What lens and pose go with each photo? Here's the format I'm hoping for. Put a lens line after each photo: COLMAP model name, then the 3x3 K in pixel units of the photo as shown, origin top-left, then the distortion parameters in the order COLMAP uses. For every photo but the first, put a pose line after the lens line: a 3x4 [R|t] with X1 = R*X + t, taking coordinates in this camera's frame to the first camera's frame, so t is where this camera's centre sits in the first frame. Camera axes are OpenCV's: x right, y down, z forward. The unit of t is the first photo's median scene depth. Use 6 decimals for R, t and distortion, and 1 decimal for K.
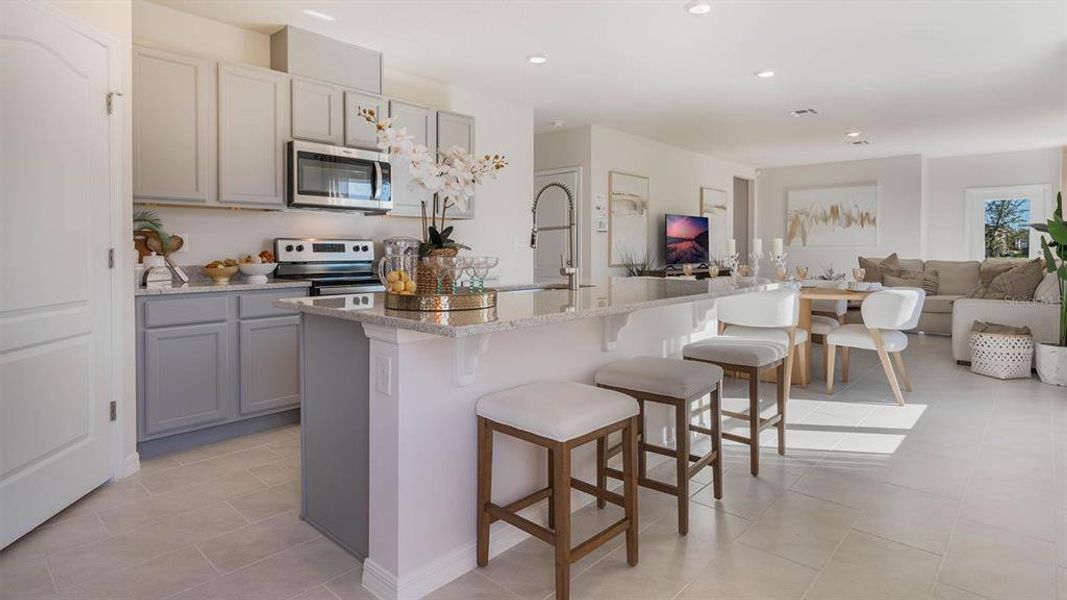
lens RADIAL K [[556.4, 0, 539.1], [0, 556.4, 253.7], [0, 0, 1]] dist [-0.003100, -0.000796]
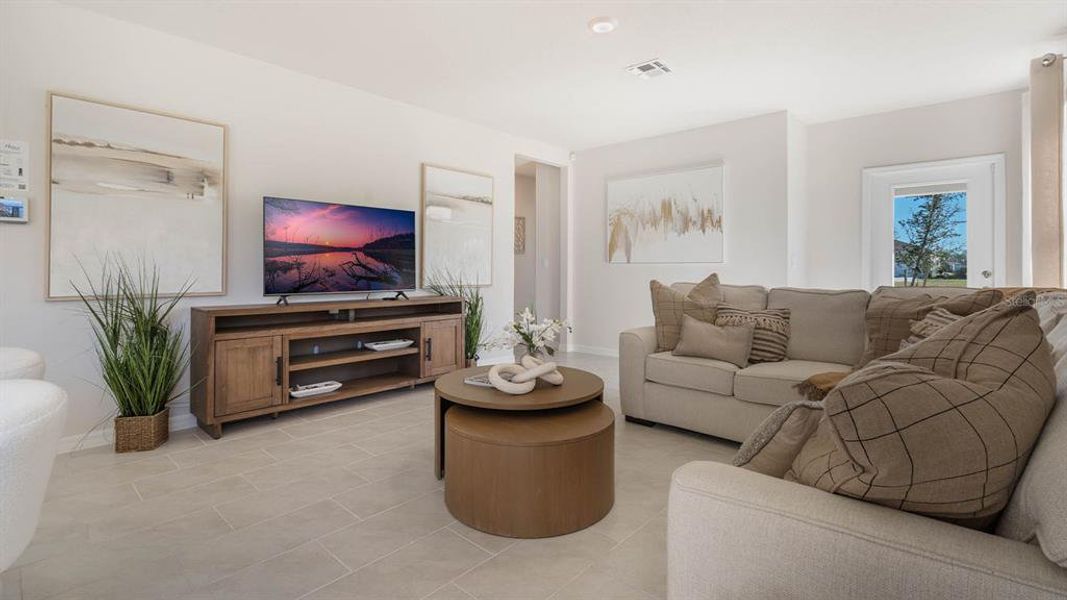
lens RADIAL K [[486.5, 0, 545.0], [0, 486.5, 263.0], [0, 0, 1]] dist [-0.006700, -0.000345]
pose [[0.999922, 0.002426, 0.012251, 0.526056], [-0.002132, 0.999712, -0.023923, -0.000136], [-0.012306, 0.023895, 0.999639, 0.601878]]
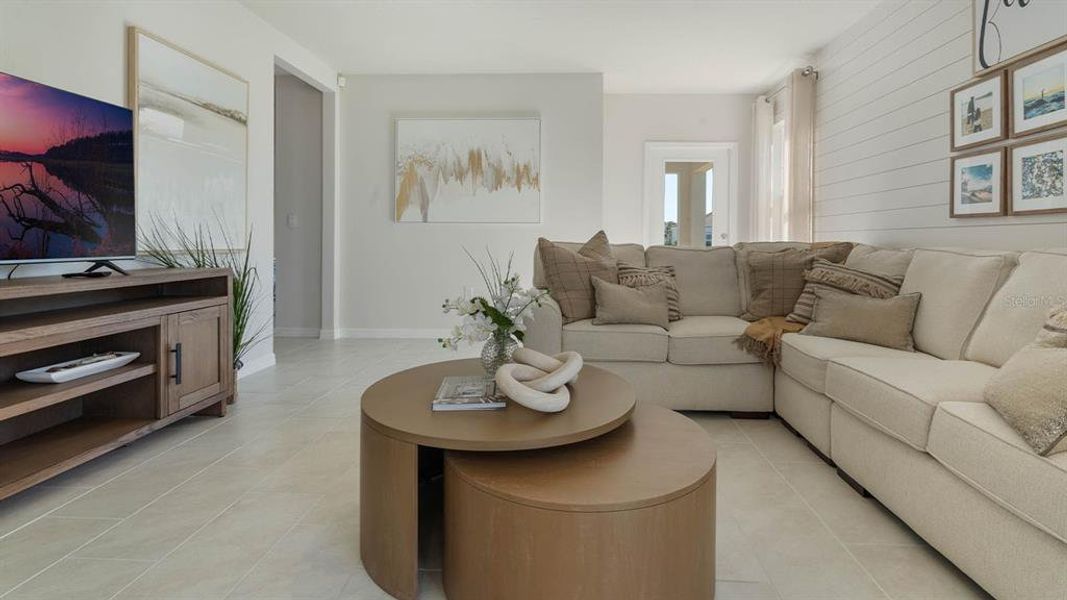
lens RADIAL K [[486.5, 0, 552.8], [0, 486.5, 243.4], [0, 0, 1]] dist [-0.006700, -0.000345]
pose [[0.765413, -0.000169, 0.643539, 0.377344], [0.001640, 0.999997, -0.001689, 0.011248], [-0.643537, 0.002348, 0.765411, 0.785498]]
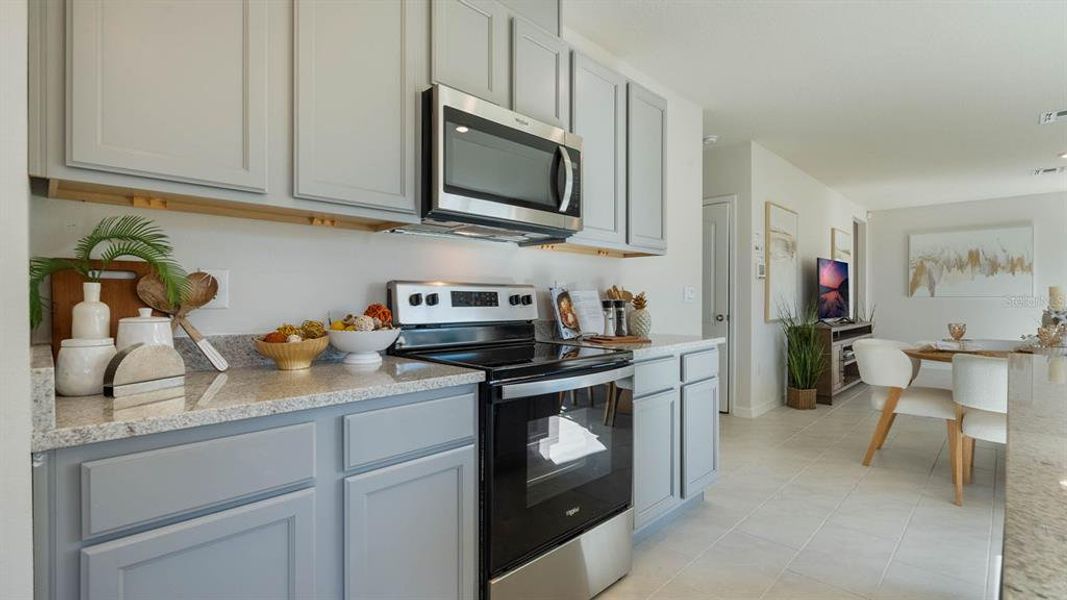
lens RADIAL K [[486.5, 0, 534.5], [0, 486.5, 298.3], [0, 0, 1]] dist [-0.006700, -0.000345]
pose [[0.999367, -0.000164, -0.035569, -0.177976], [-0.000260, 0.999929, -0.011911, -0.003078], [0.035568, 0.011912, 0.999296, 0.298621]]
